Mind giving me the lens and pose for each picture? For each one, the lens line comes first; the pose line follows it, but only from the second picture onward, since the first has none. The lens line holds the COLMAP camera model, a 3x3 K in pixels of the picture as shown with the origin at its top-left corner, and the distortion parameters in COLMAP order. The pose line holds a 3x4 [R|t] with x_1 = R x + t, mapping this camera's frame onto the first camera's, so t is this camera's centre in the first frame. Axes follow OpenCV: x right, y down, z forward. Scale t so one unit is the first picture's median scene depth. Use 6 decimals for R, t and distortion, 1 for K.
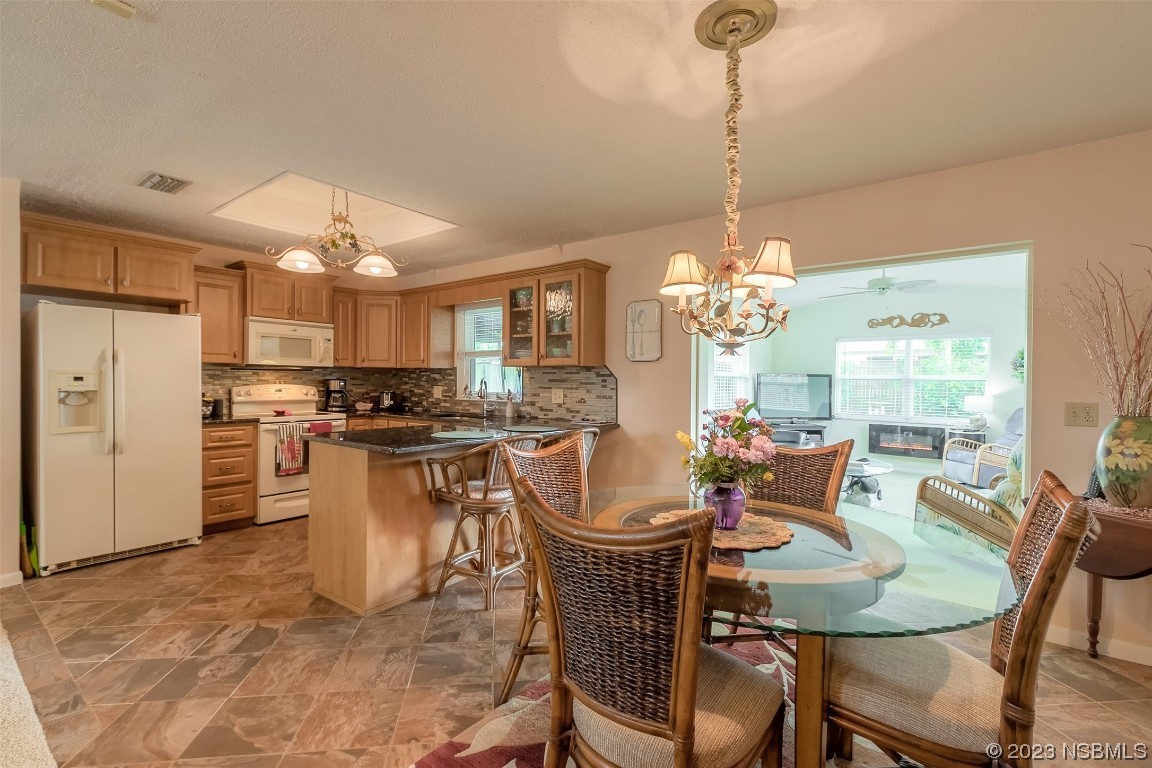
lens RADIAL K [[521.0, 0, 557.9], [0, 521.0, 385.8], [0, 0, 1]] dist [0.005889, -0.001795]
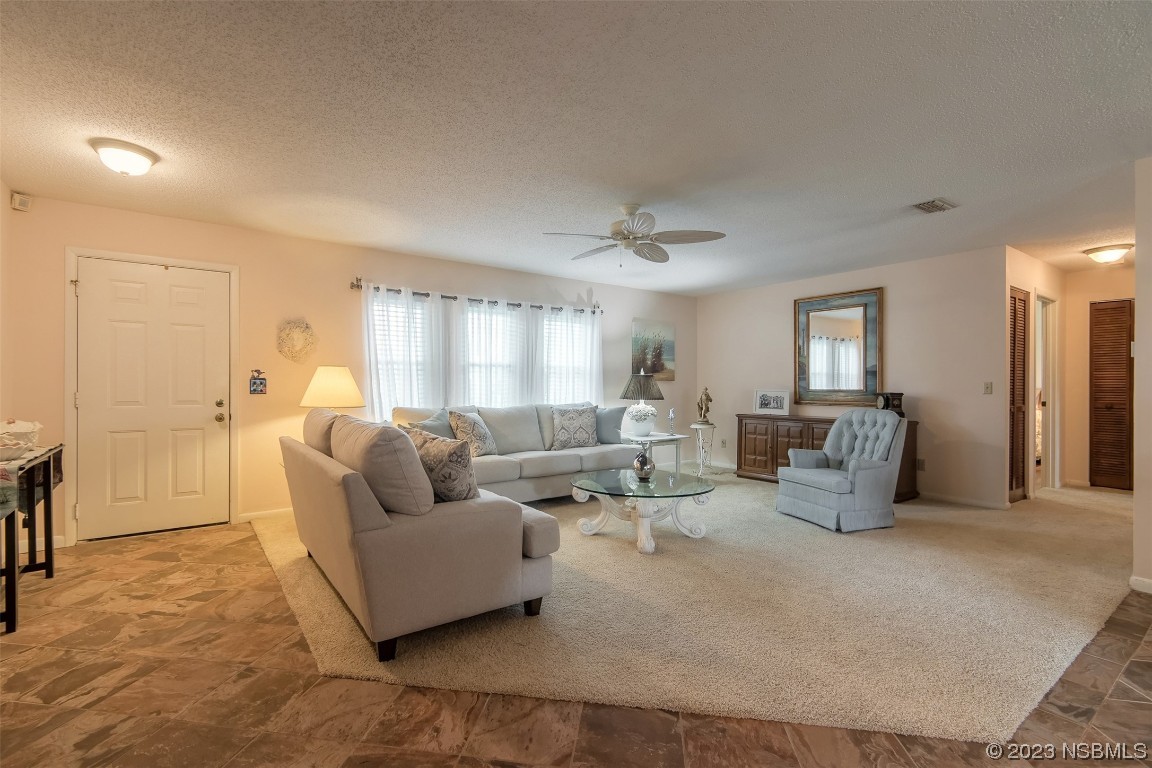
lens RADIAL K [[521.0, 0, 557.9], [0, 521.0, 385.8], [0, 0, 1]] dist [0.005889, -0.001795]
pose [[-0.274447, -0.008237, -0.961567, 0.093831], [-0.015416, 0.999872, -0.004165, 0.023472], [0.961479, 0.013681, -0.274539, 0.160692]]
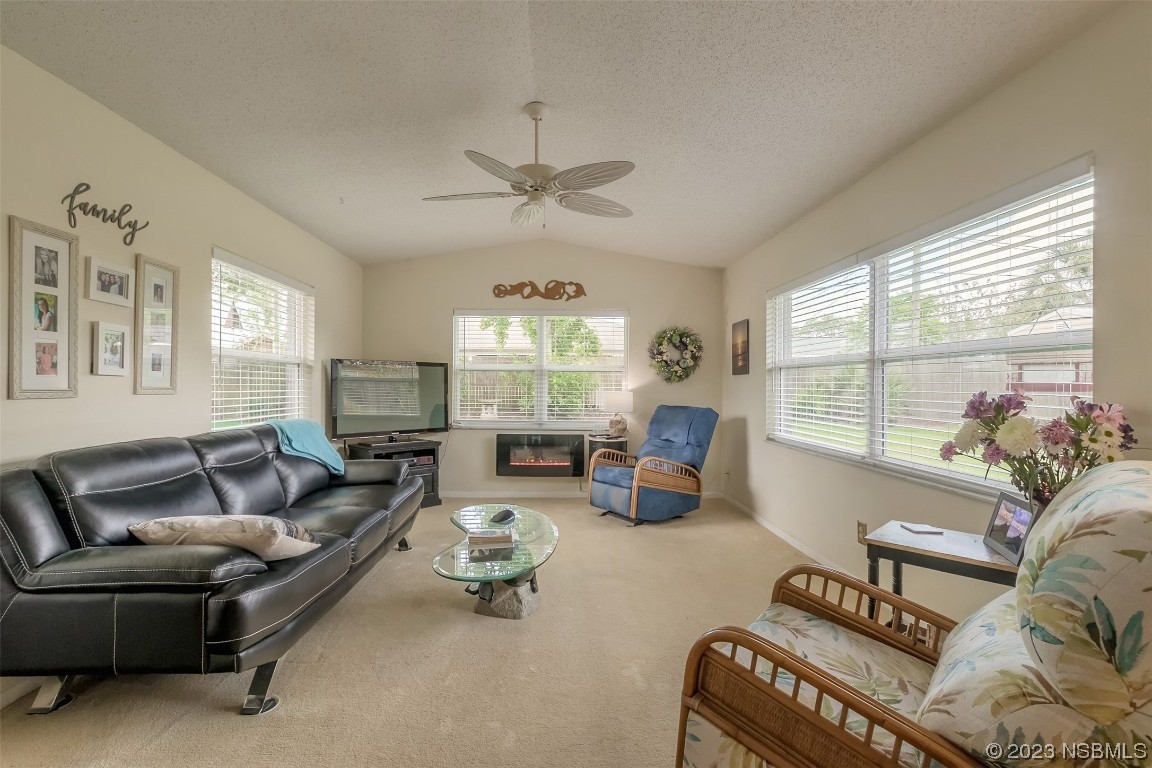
lens RADIAL K [[530.3, 0, 557.6], [0, 530.3, 384.3], [0, 0, 1]] dist [0.002320, -0.000194]
pose [[0.770160, -0.010066, 0.637771, 0.358885], [0.012332, 0.999924, 0.000891, 0.011255], [-0.637732, 0.007179, 0.770225, 0.694800]]
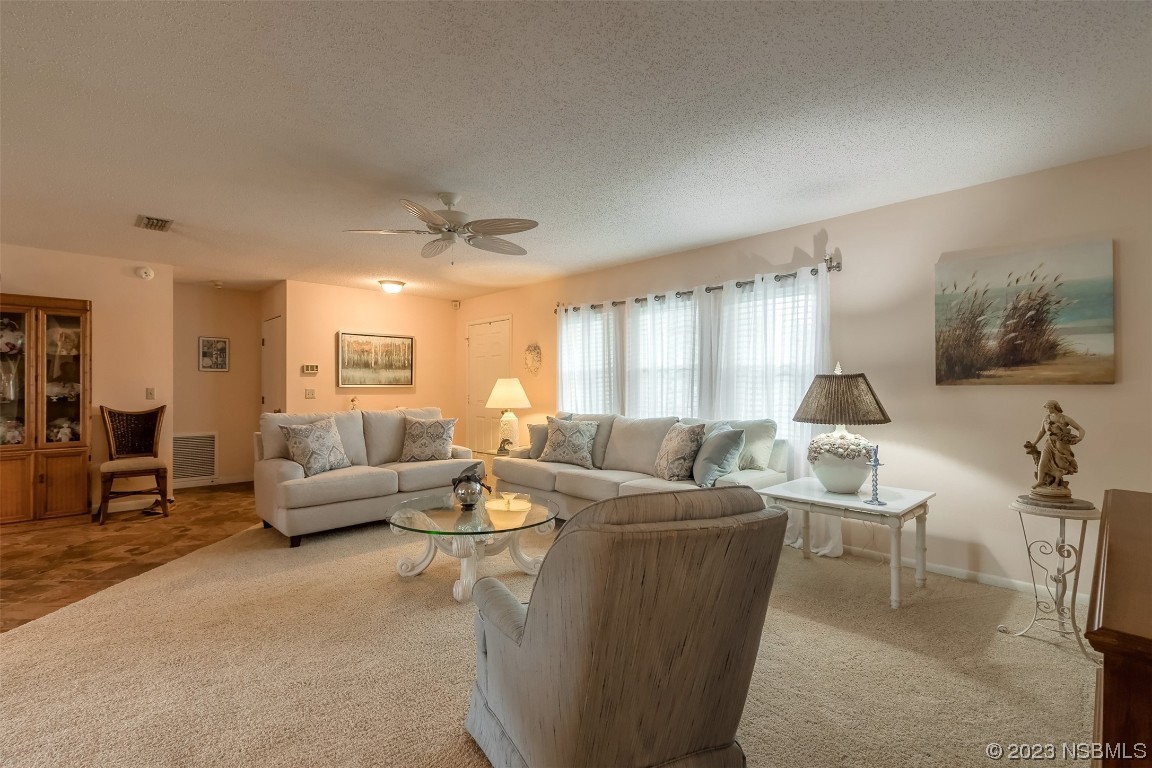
lens RADIAL K [[521.0, 0, 557.9], [0, 521.0, 385.8], [0, 0, 1]] dist [0.005889, -0.001795]
pose [[-0.989156, -0.009152, 0.146583, -0.980407], [-0.008194, 0.999941, 0.007135, -0.000580], [-0.146639, 0.005856, -0.989173, 0.748038]]
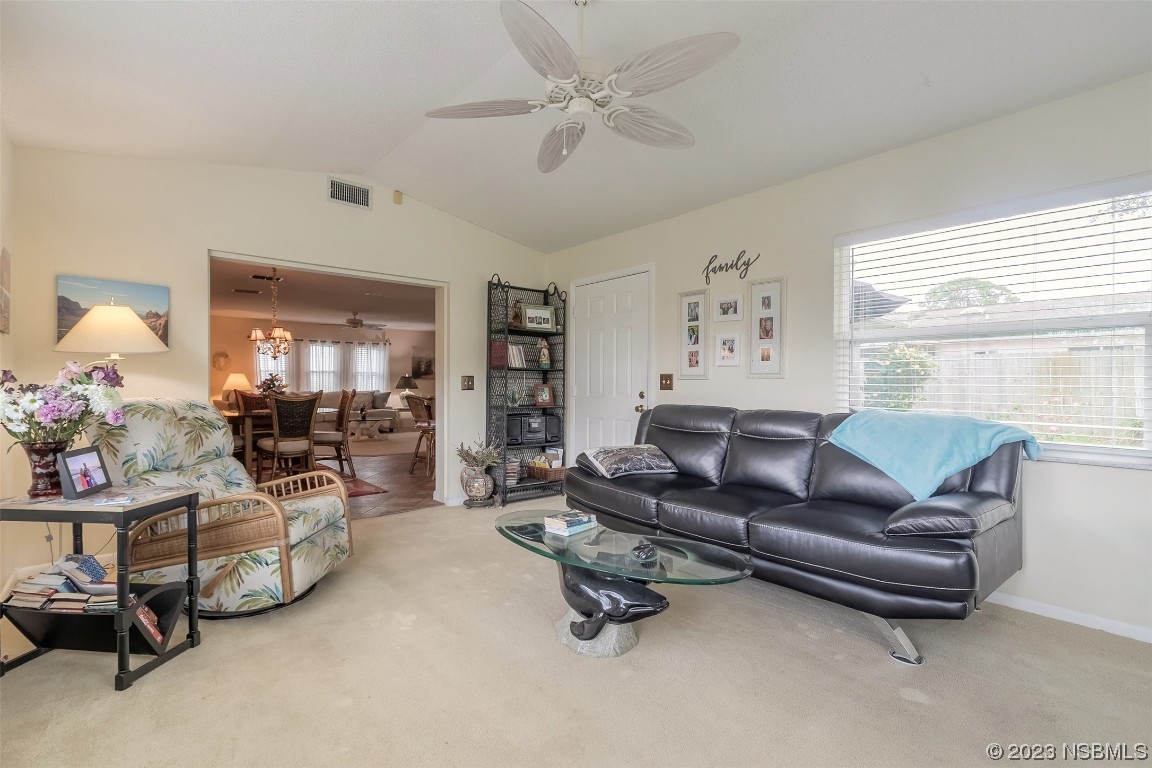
lens RADIAL K [[521.0, 0, 557.9], [0, 521.0, 385.8], [0, 0, 1]] dist [0.005889, -0.001795]
pose [[-0.194116, -0.007058, -0.980953, 1.209415], [-0.013571, 0.999898, -0.004509, 0.036057], [0.980885, 0.012437, -0.194192, 1.274454]]
